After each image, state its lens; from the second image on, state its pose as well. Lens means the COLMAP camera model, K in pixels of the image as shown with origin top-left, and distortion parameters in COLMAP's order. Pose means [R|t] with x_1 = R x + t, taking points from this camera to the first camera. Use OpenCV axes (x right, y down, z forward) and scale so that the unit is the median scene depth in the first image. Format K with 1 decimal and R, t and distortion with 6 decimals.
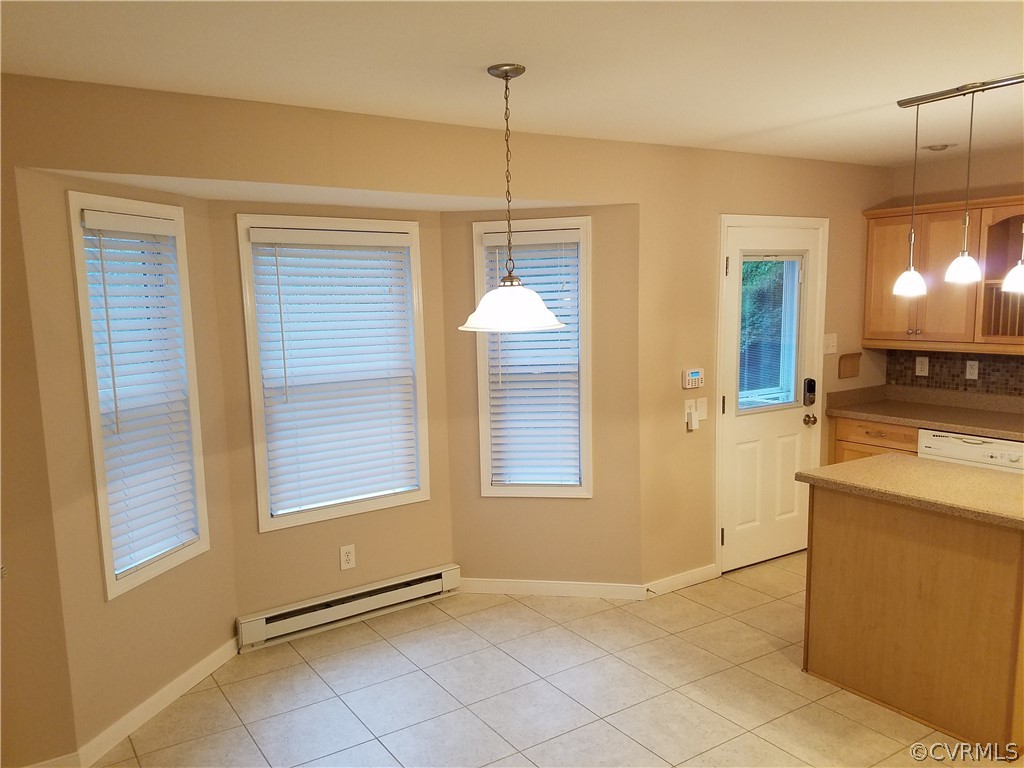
lens RADIAL K [[791.6, 0, 512.6], [0, 791.6, 383.9], [0, 0, 1]] dist [-0.017095, -0.025686]
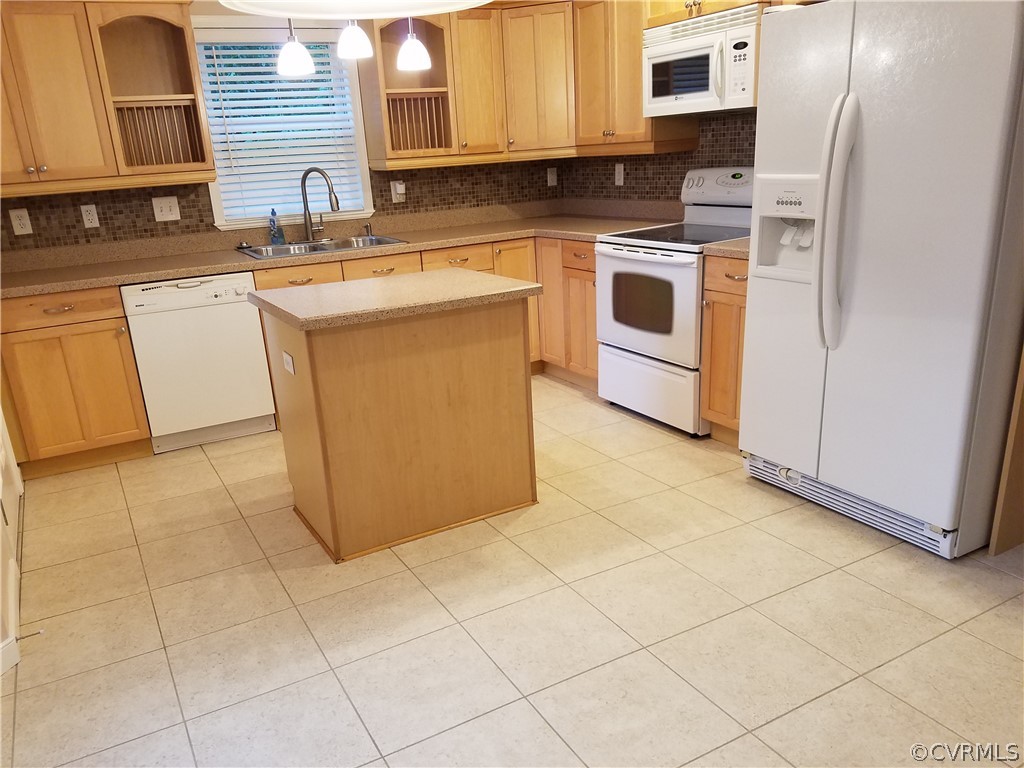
lens RADIAL K [[791.6, 0, 514.6], [0, 791.6, 391.5], [0, 0, 1]] dist [-0.017095, -0.025686]
pose [[0.042834, -0.280193, 0.958988, -0.254555], [0.156910, 0.949843, 0.270513, 0.004392], [-0.986684, 0.138887, 0.084651, 0.526514]]
